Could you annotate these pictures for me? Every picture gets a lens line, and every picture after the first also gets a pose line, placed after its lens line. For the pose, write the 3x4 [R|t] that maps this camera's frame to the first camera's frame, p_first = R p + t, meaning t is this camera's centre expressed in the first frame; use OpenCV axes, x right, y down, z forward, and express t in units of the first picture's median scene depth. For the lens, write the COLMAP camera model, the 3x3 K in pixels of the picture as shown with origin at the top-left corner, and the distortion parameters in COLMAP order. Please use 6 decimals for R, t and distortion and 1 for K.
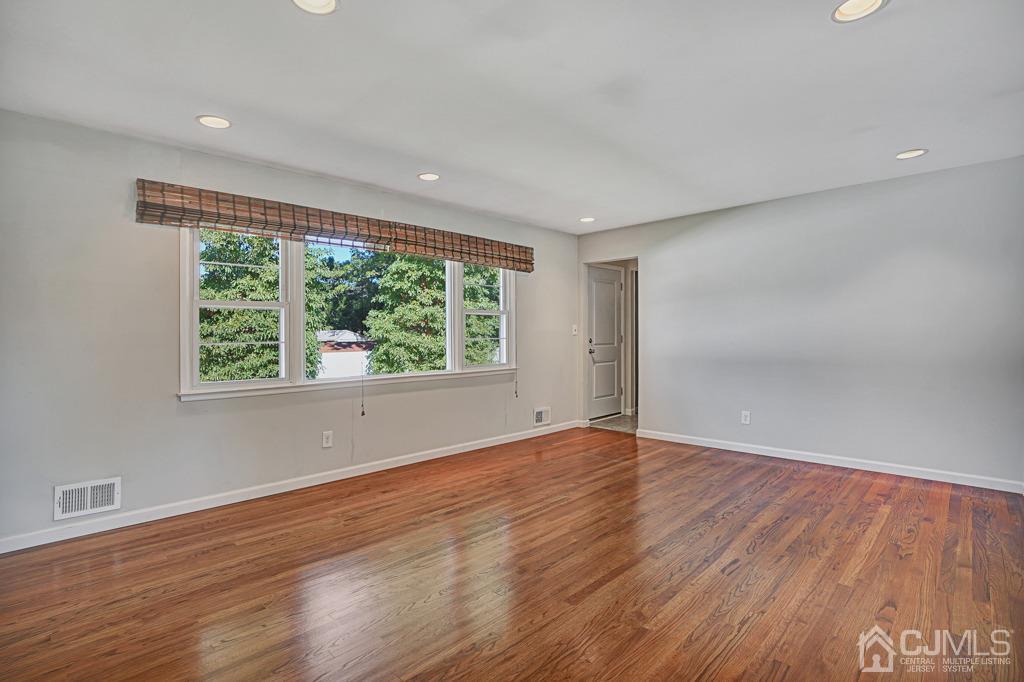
lens RADIAL K [[494.1, 0, 520.3], [0, 494.1, 340.5], [0, 0, 1]] dist [-0.067770, 0.025824]
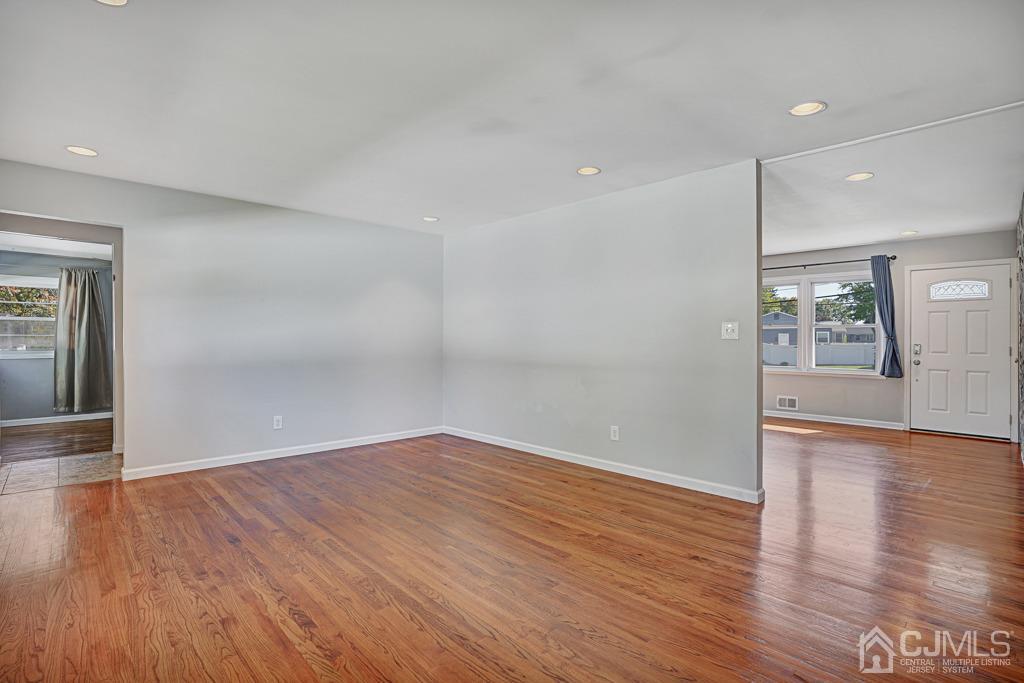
lens RADIAL K [[494.1, 0, 520.3], [0, 494.1, 341.0], [0, 0, 1]] dist [-0.067770, 0.025824]
pose [[0.016101, 0.004081, 0.999862, -0.692113], [0.005029, 0.999979, -0.004162, 0.000794], [-0.999858, 0.005096, 0.016080, 0.669020]]
